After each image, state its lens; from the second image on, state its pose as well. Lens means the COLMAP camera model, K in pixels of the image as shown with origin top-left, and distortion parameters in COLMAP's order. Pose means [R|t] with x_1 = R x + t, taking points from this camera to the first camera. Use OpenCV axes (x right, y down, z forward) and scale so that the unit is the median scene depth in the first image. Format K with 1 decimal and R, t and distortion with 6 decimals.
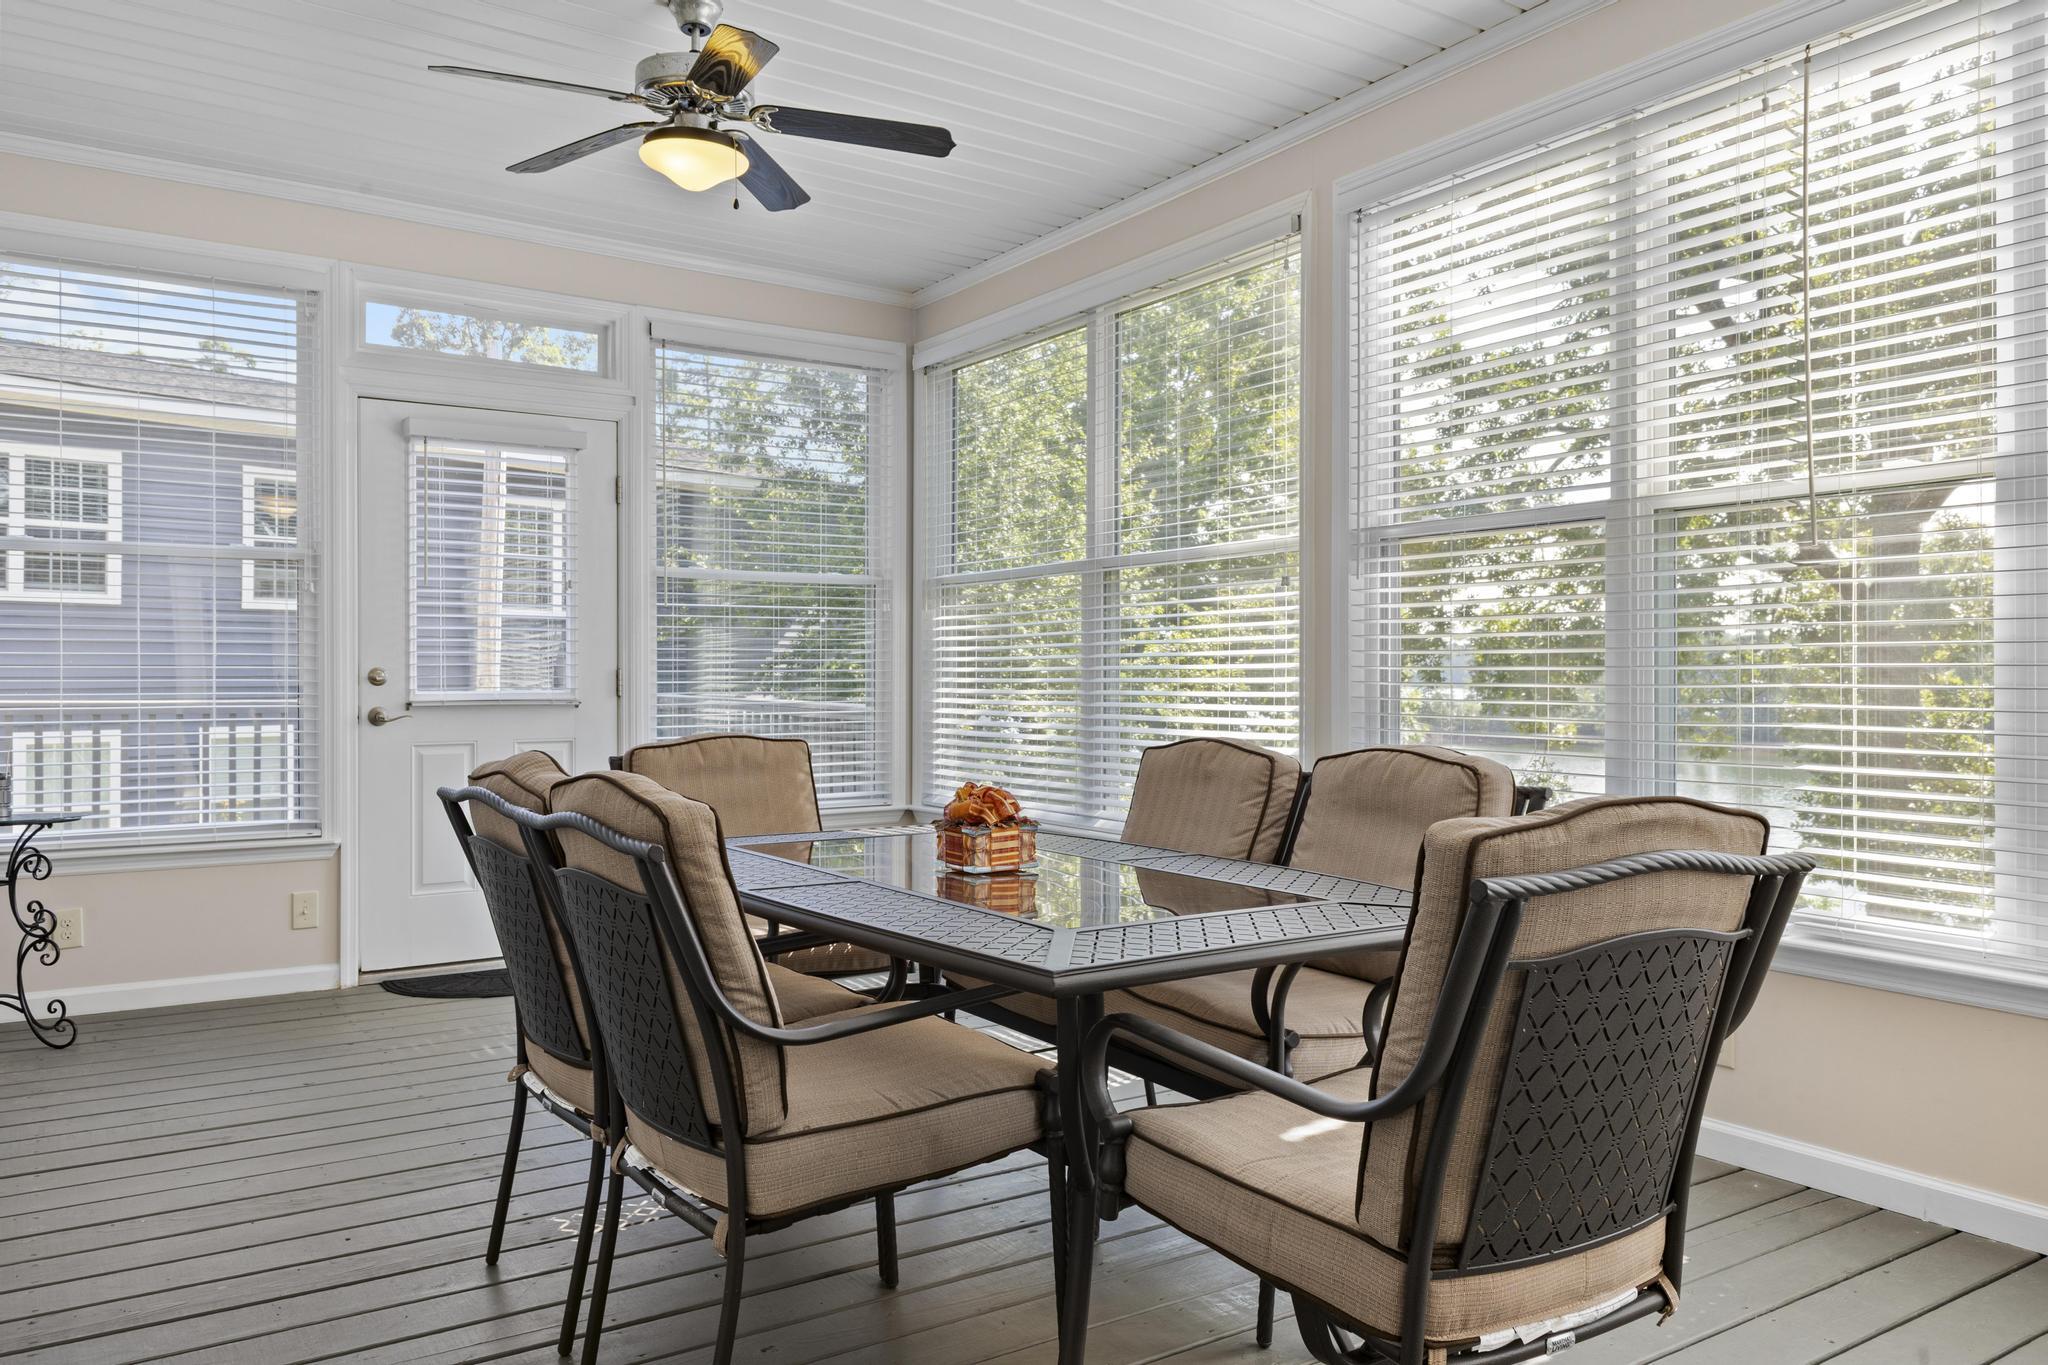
lens RADIAL K [[1466.8, 0, 1024.0], [0, 1466.8, 682.5], [0, 0, 1]] dist [0.034226, 0.000867]
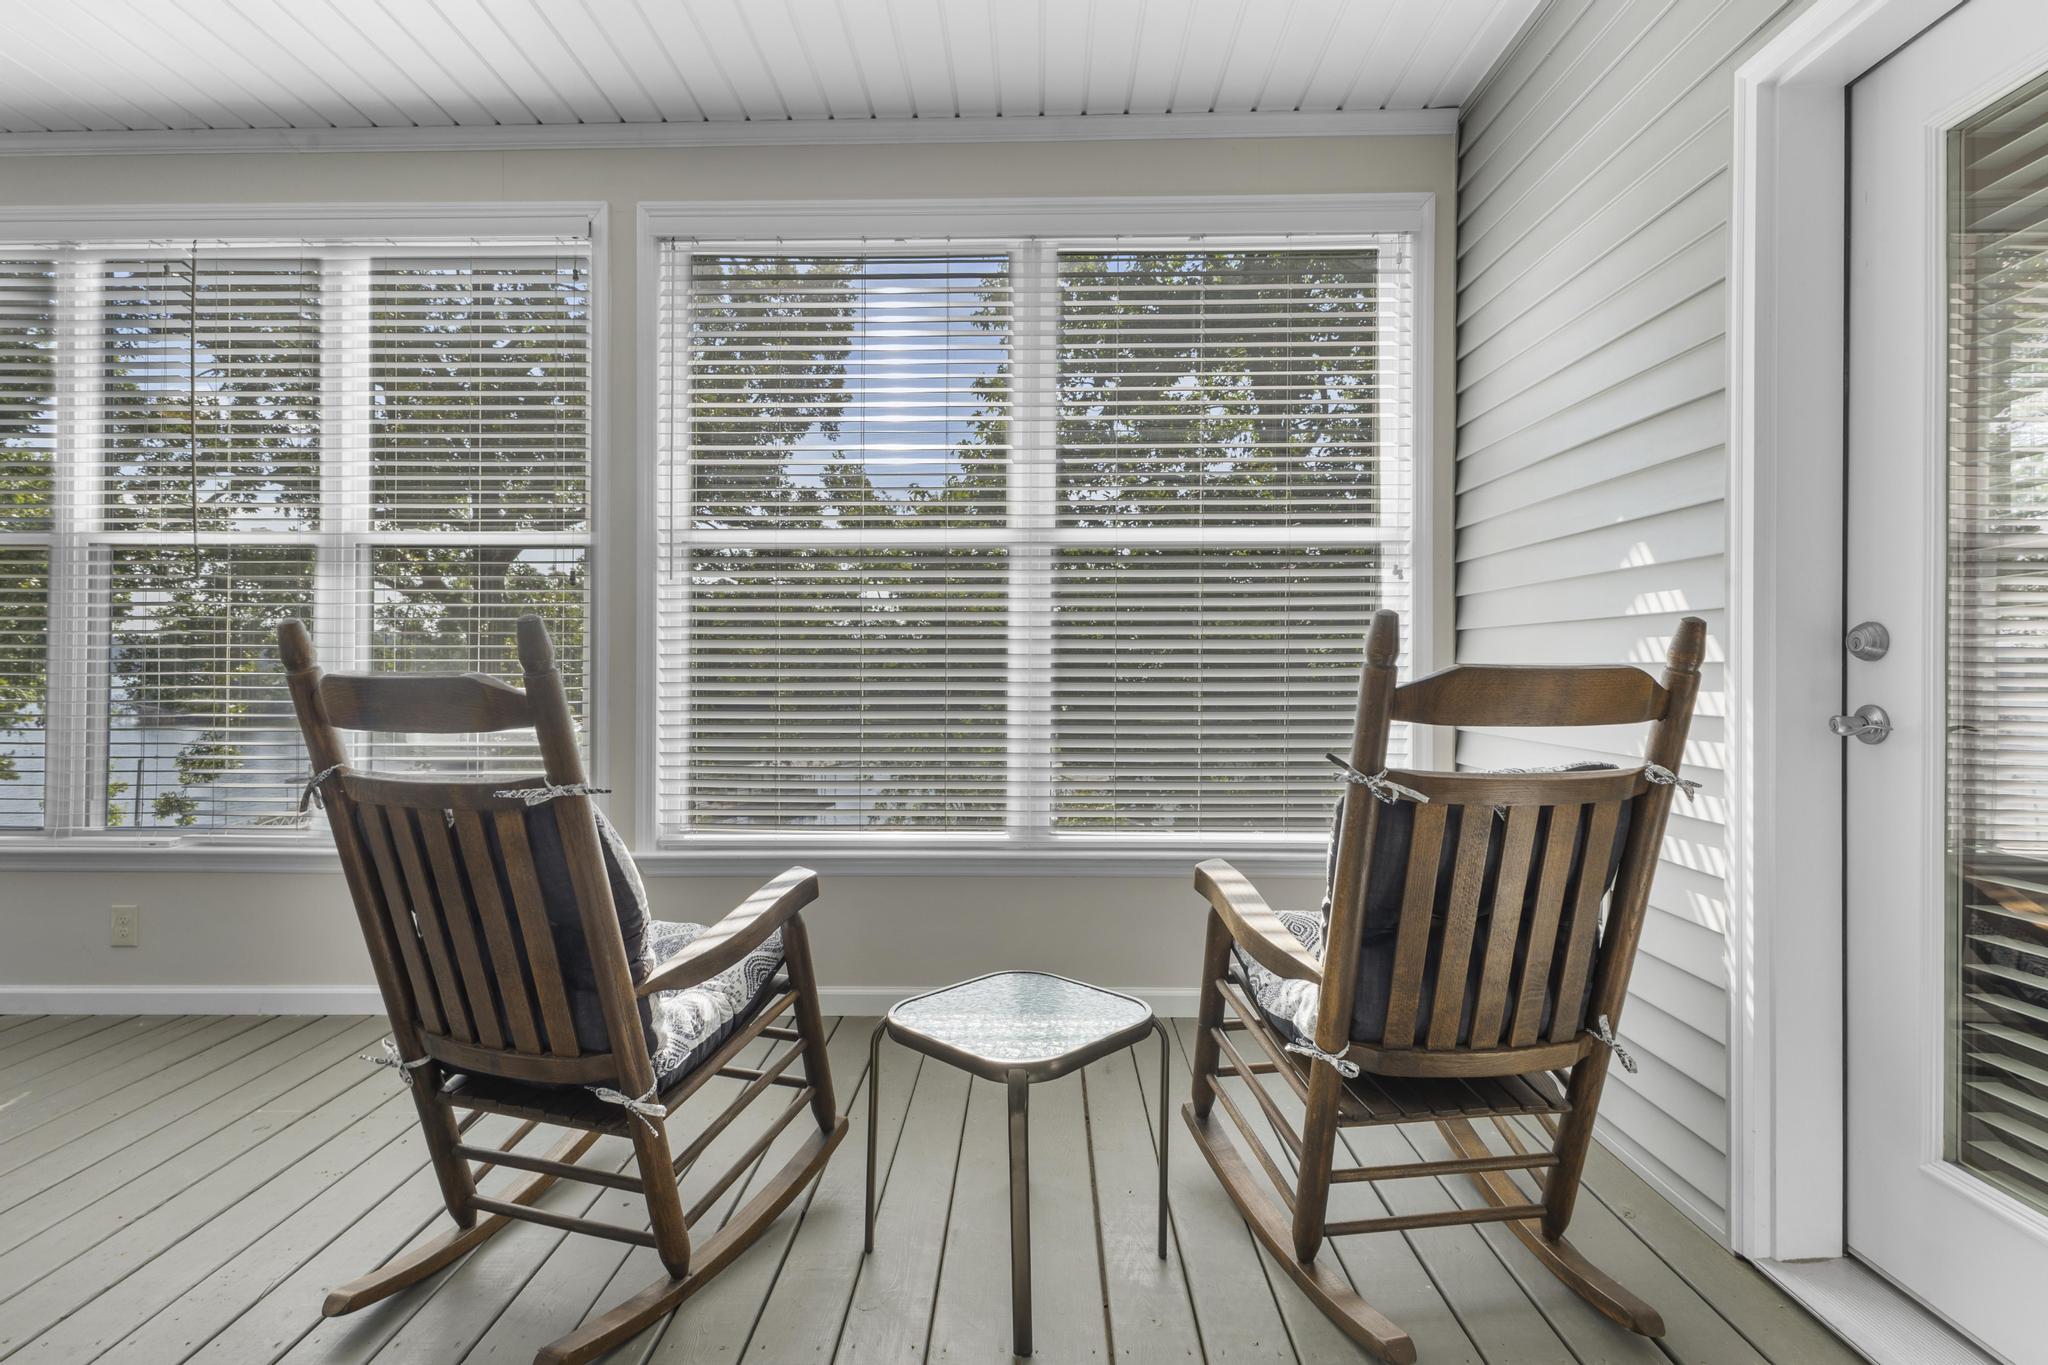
lens RADIAL K [[1017.1, 0, 1058.3], [0, 1017.1, 667.0], [0, 0, 1]] dist [-0.002128, -0.000705]
pose [[0.563919, 0.004674, 0.825817, 0.058793], [-0.000052, 0.999984, -0.005625, 0.000406], [-0.825830, 0.003129, 0.563910, -0.088183]]
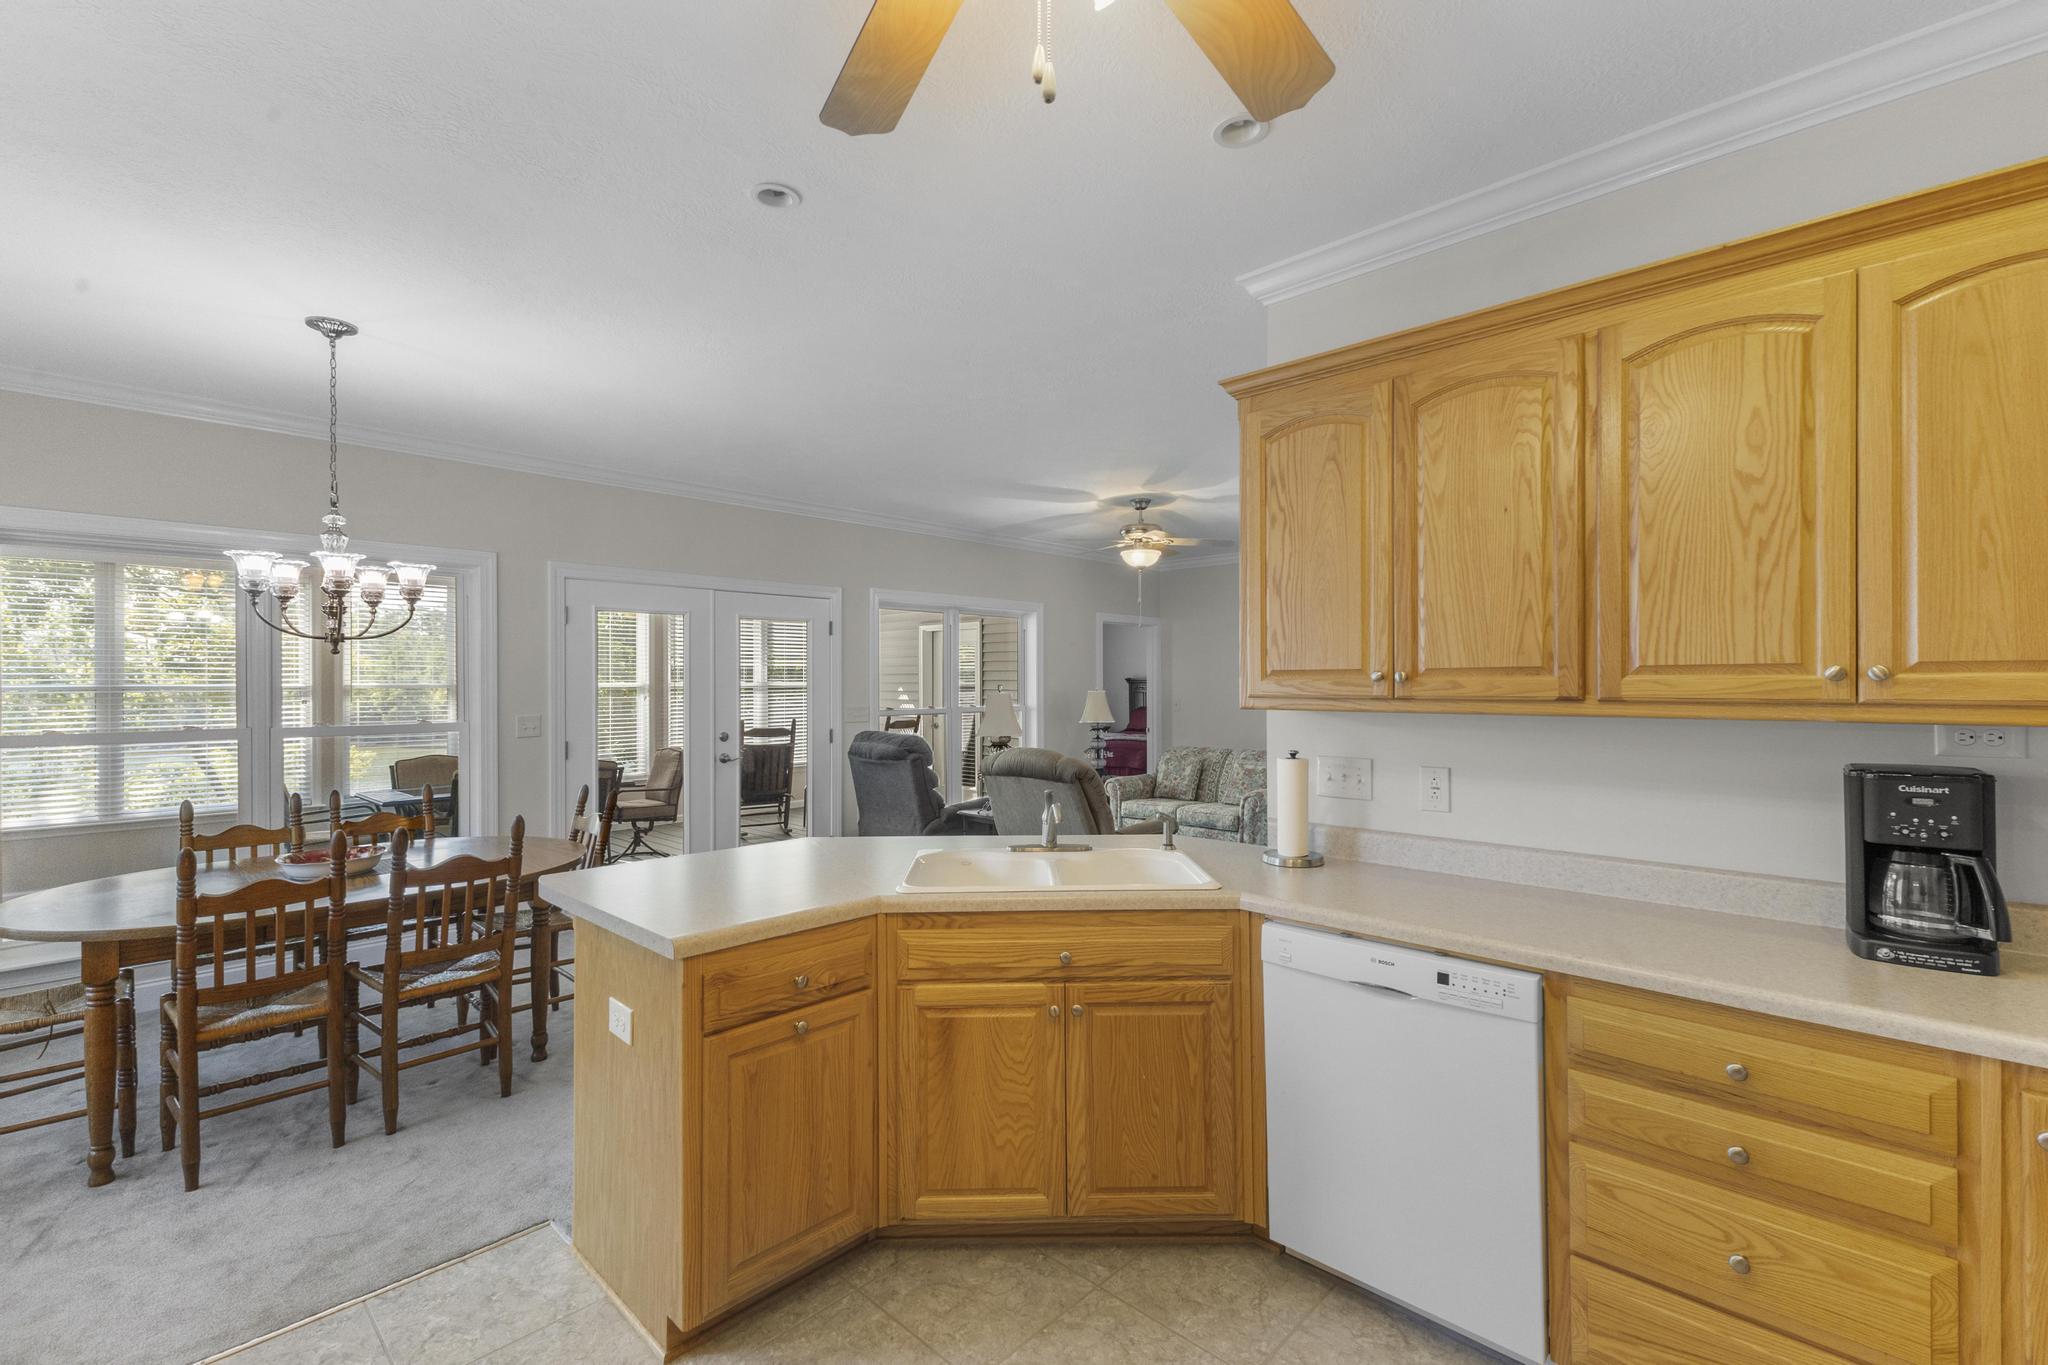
lens RADIAL K [[895.7, 0, 1016.0], [0, 895.7, 677.6], [0, 0, 1]] dist [0.003842, -0.000745]
pose [[-0.213169, 0.005942, 0.976997, -0.813114], [0.010876, 0.999934, -0.003708, -0.044905], [-0.976955, 0.009835, -0.213219, 0.034238]]
